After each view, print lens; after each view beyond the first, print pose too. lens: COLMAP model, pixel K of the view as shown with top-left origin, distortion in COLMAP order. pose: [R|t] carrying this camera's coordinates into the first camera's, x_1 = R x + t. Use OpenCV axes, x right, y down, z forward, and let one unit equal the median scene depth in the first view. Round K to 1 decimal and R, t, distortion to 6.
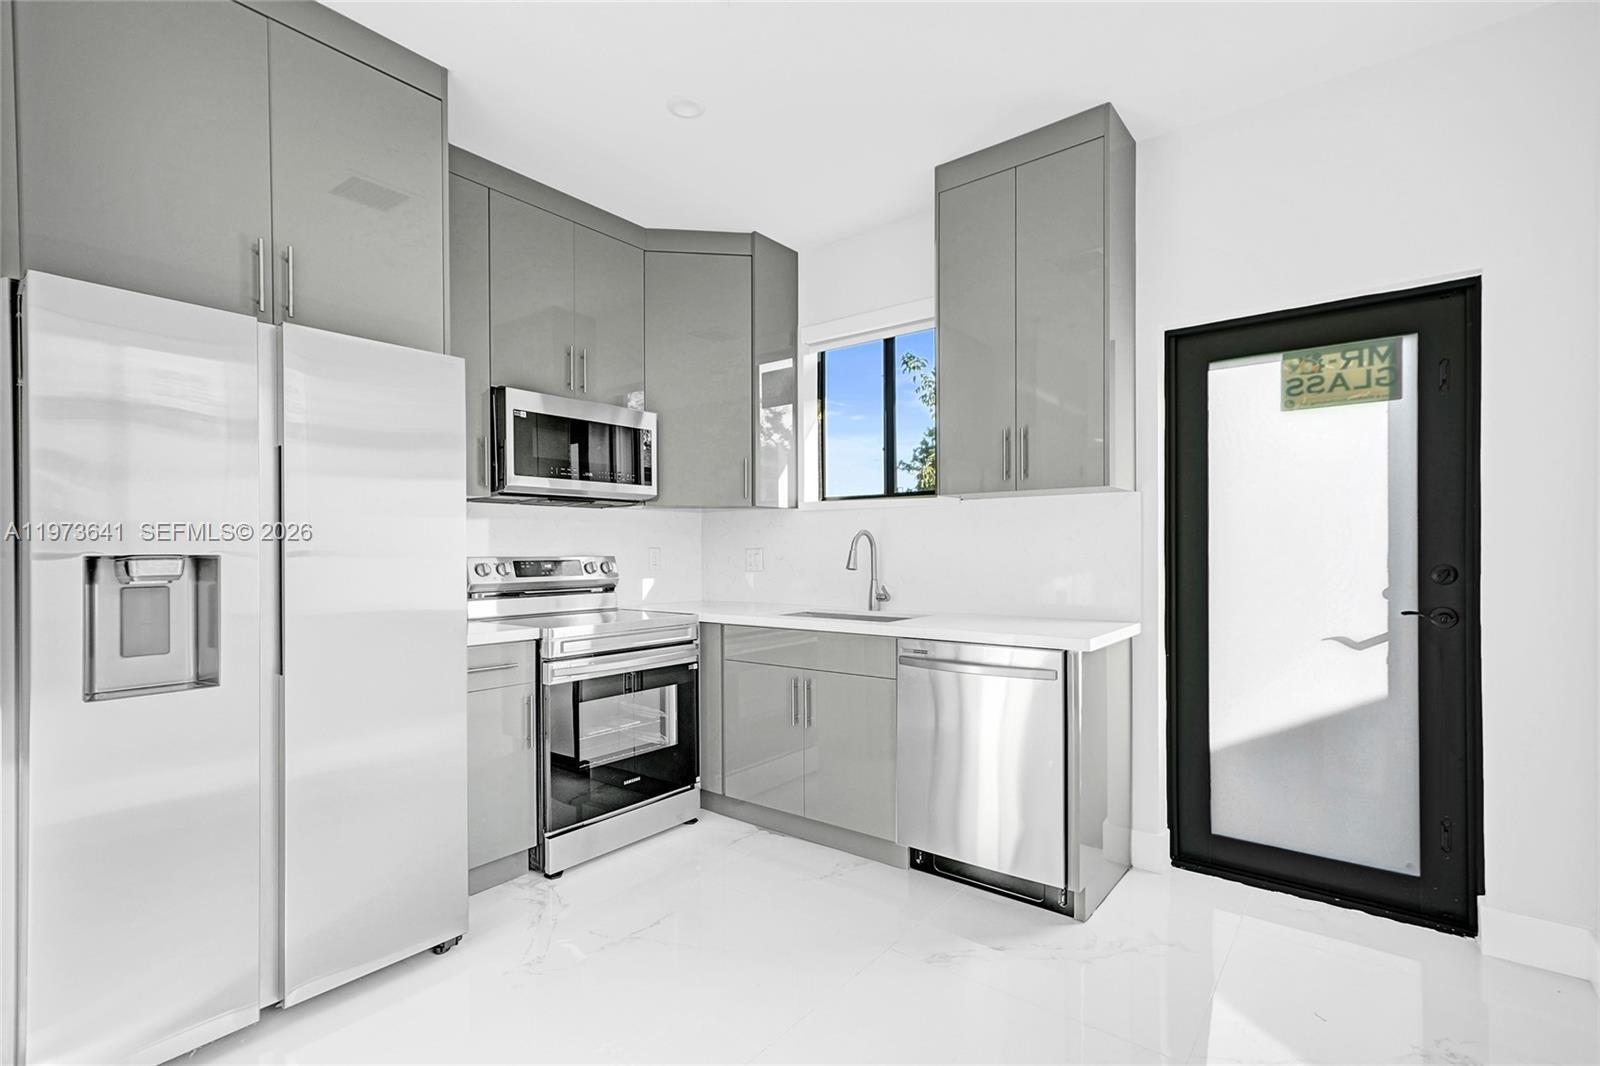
lens RADIAL K [[746.6, 0, 794.1], [0, 746.6, 557.2], [0, 0, 1]] dist [0.011825, 0.003928]
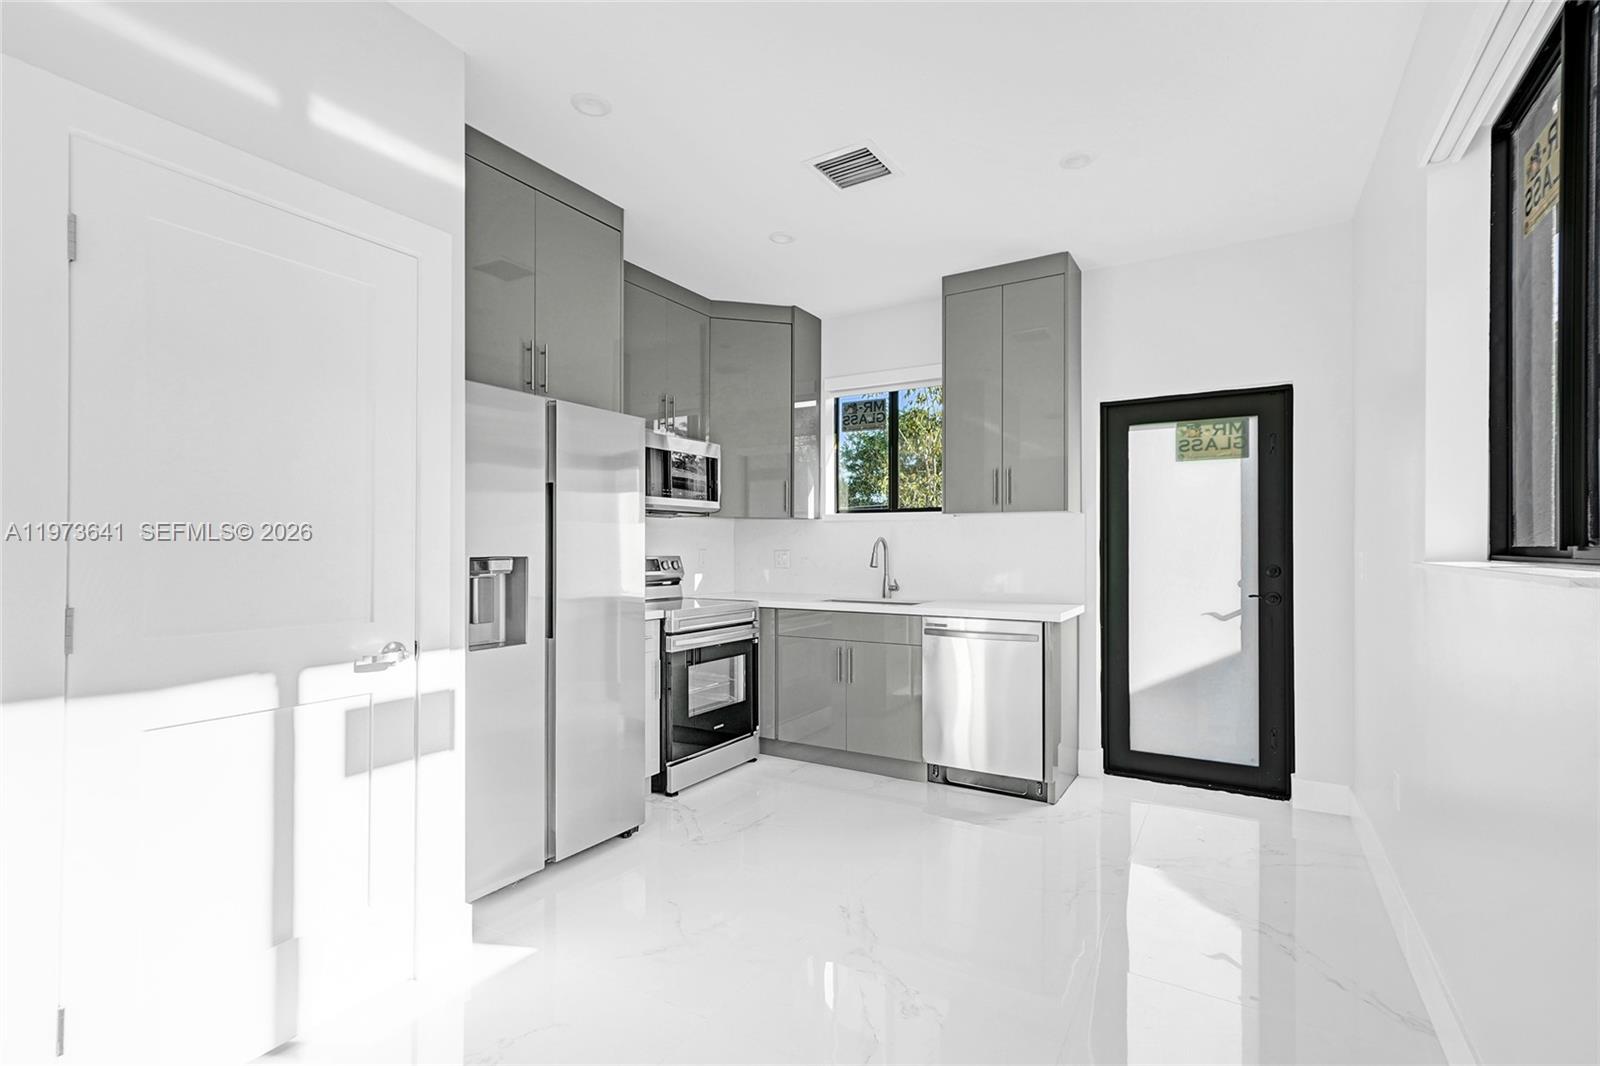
lens RADIAL K [[746.6, 0, 795.7], [0, 746.6, 549.4], [0, 0, 1]] dist [0.011825, 0.003928]
pose [[0.992034, 0.005380, 0.125852, -0.276843], [-0.004477, 0.999962, -0.007460, -0.005717], [-0.125887, 0.006837, 0.992021, -0.366531]]
